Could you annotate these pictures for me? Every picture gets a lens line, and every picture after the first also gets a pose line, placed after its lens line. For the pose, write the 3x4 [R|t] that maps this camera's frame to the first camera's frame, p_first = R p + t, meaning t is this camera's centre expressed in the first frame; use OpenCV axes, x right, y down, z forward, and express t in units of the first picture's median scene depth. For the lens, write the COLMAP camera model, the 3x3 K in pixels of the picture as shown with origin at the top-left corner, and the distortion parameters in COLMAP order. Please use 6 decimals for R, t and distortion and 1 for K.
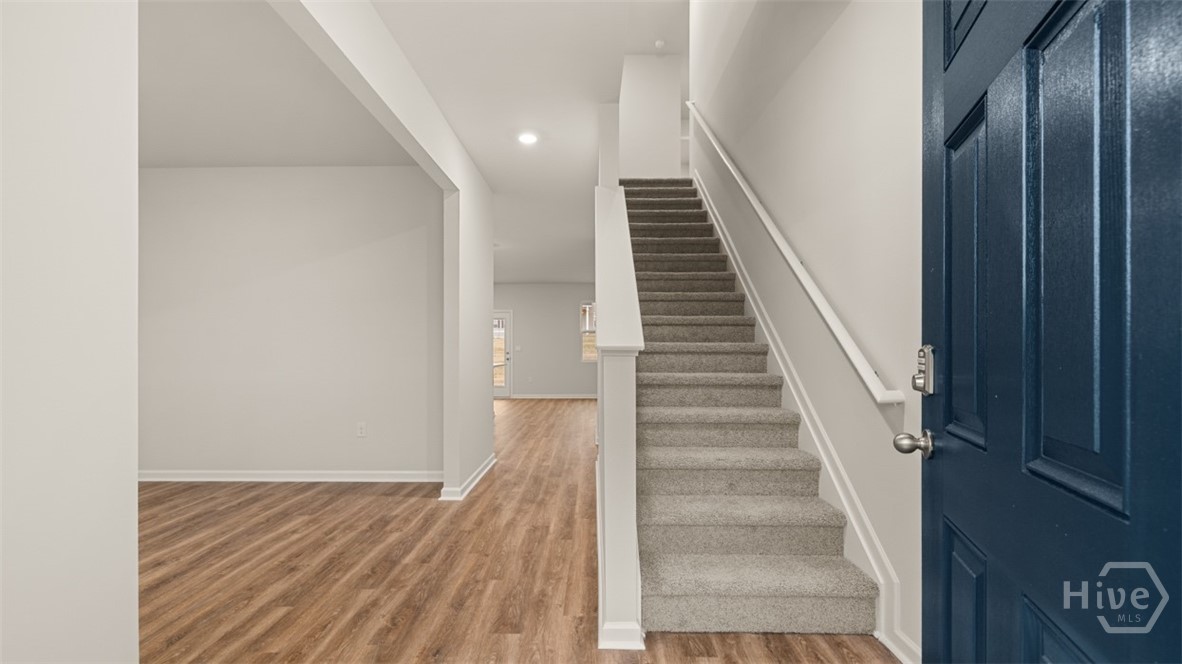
lens RADIAL K [[501.4, 0, 590.6], [0, 501.4, 343.1], [0, 0, 1]] dist [-0.001632, -0.000047]
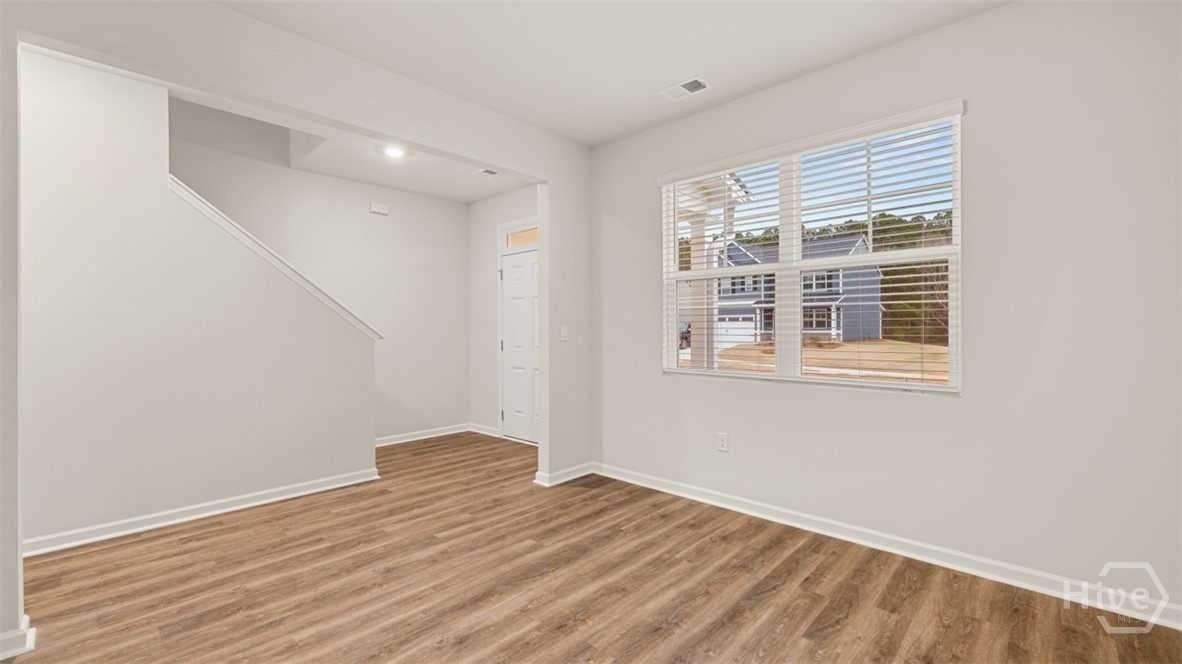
lens RADIAL K [[501.4, 0, 594.9], [0, 501.4, 330.8], [0, 0, 1]] dist [-0.001632, -0.000047]
pose [[-0.743456, -0.000636, 0.668784, -1.466771], [-0.006282, 0.999962, -0.006033, -0.009136], [-0.668755, -0.008687, -0.743432, 1.388595]]
